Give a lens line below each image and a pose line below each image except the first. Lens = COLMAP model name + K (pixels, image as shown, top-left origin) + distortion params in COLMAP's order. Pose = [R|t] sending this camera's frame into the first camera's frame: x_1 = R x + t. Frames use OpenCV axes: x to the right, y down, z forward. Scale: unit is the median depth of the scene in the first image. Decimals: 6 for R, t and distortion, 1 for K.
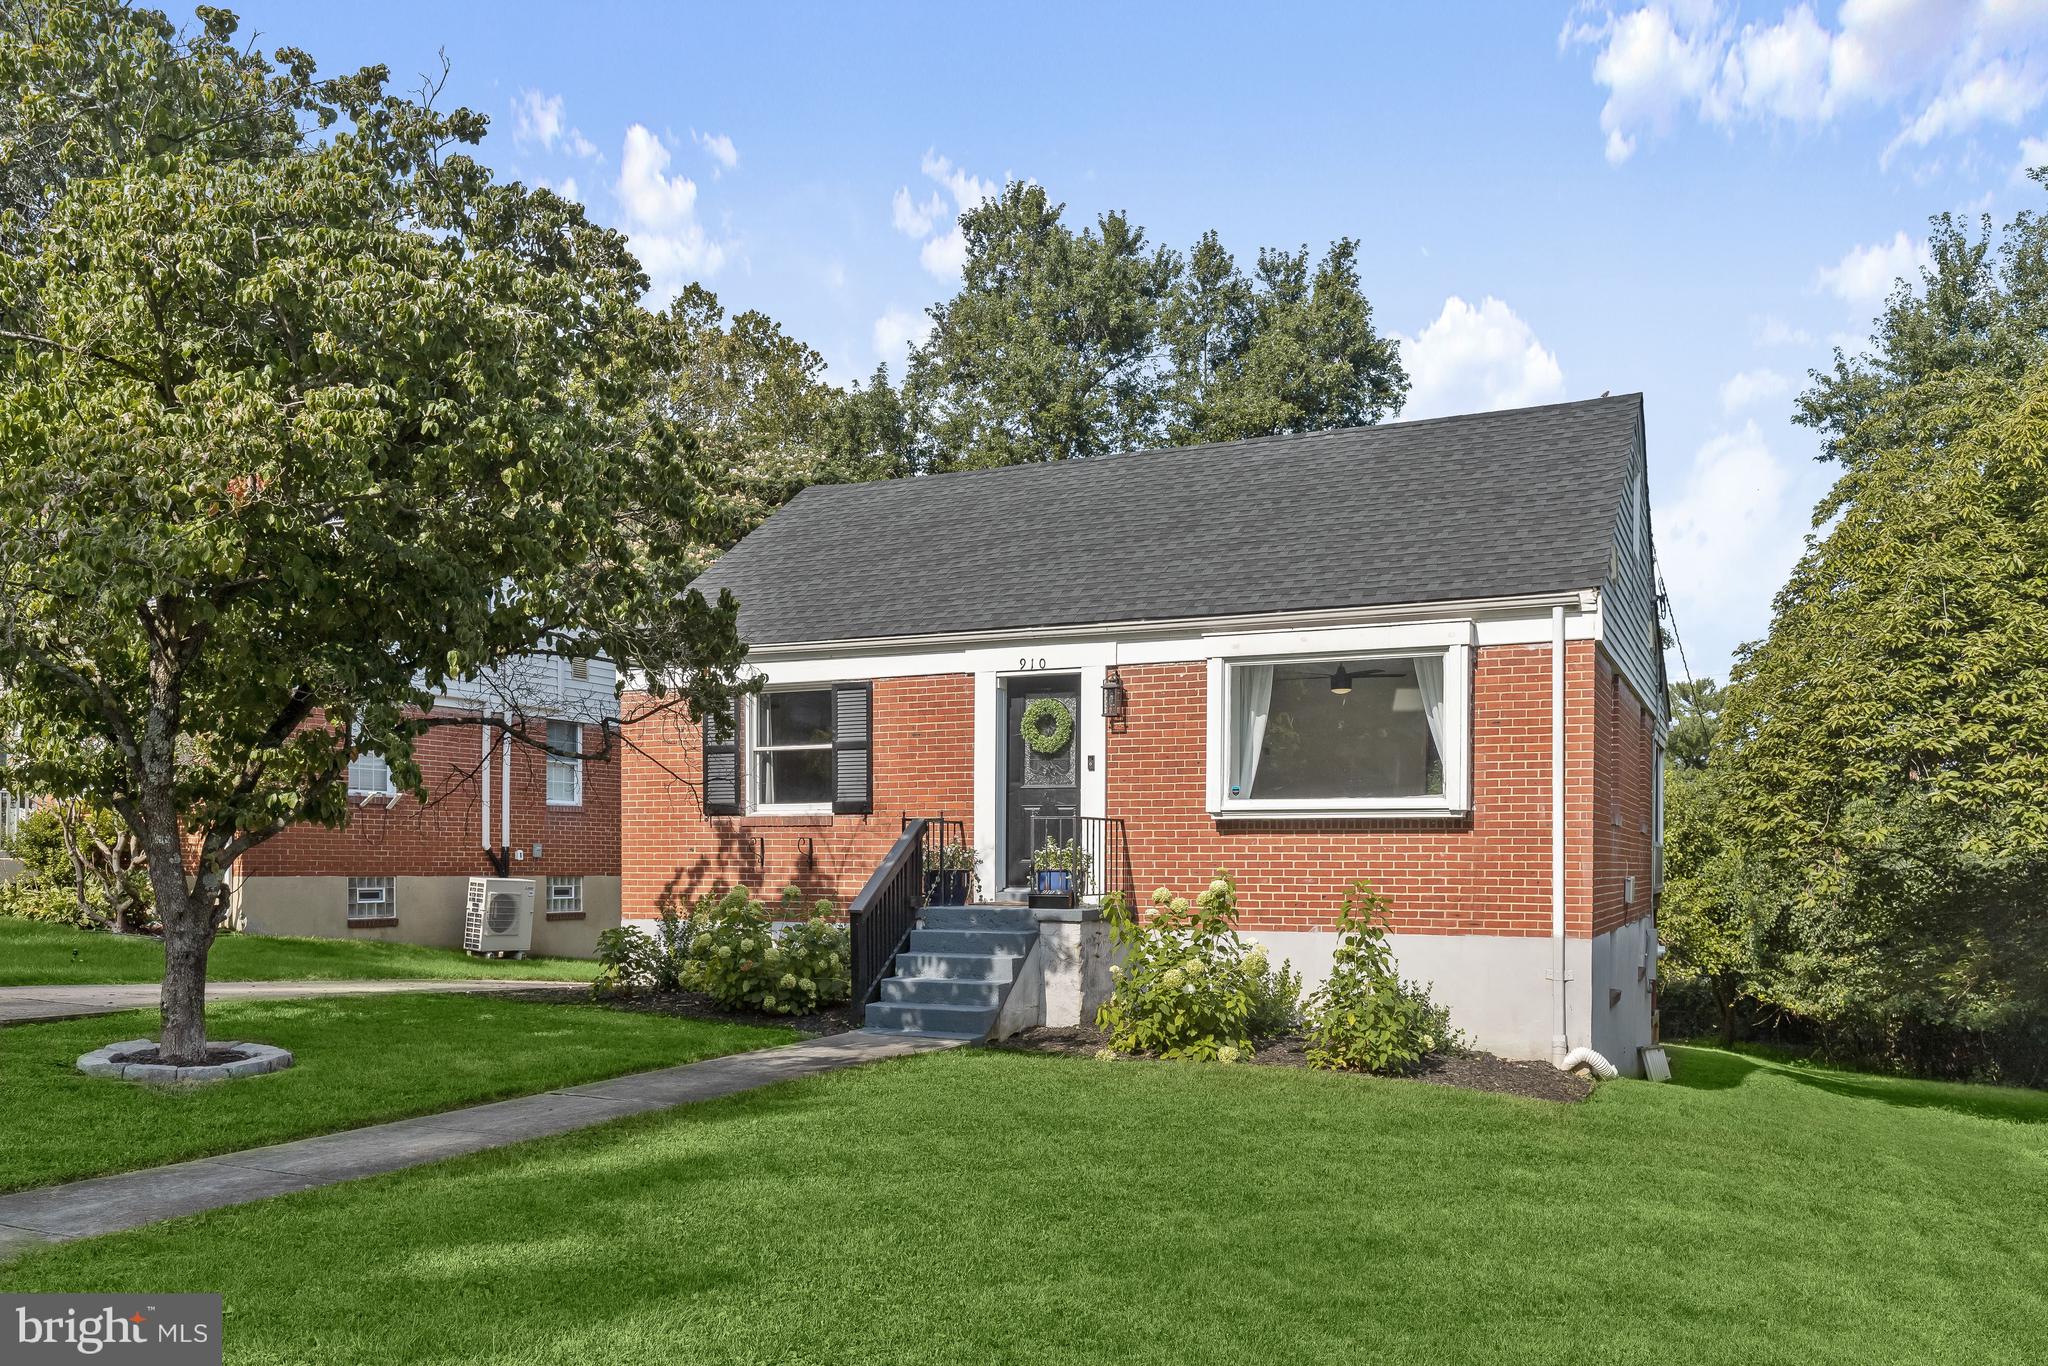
lens RADIAL K [[1577.9, 0, 1024.0], [0, 1577.9, 683.0], [0, 0, 1]] dist [0.008513, 0.004312]
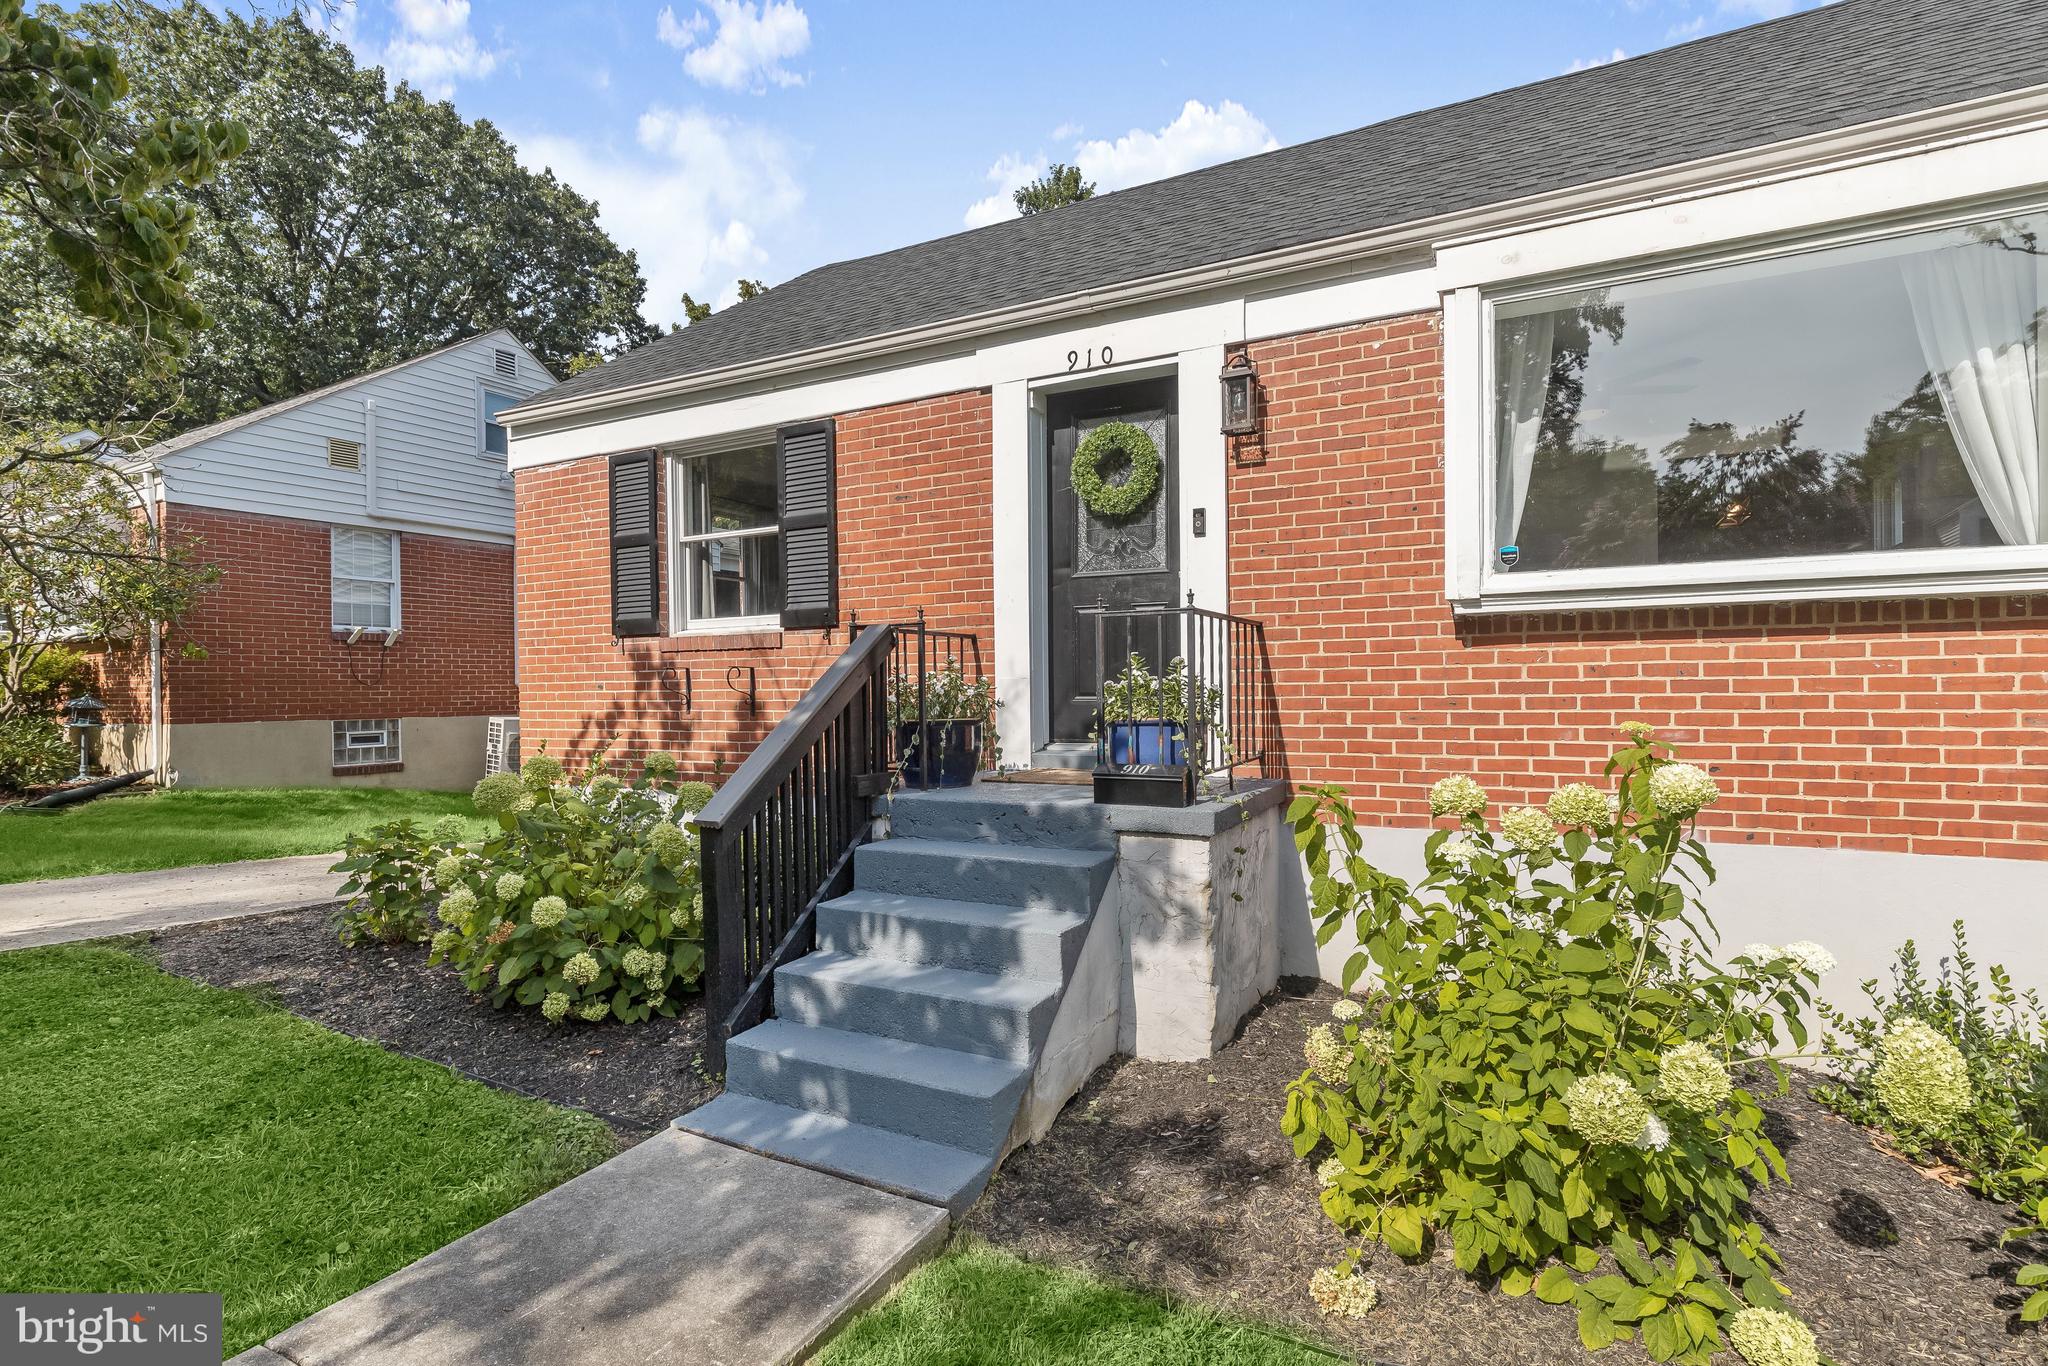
lens RADIAL K [[1013.5, 0, 1024.1], [0, 1013.5, 665.4], [0, 0, 1]] dist [0.000990, -0.000183]
pose [[0.998778, -0.016500, -0.046595, -0.003128], [0.020708, 0.995607, 0.091311, 0.067541], [0.044883, -0.092164, 0.994732, 0.645762]]
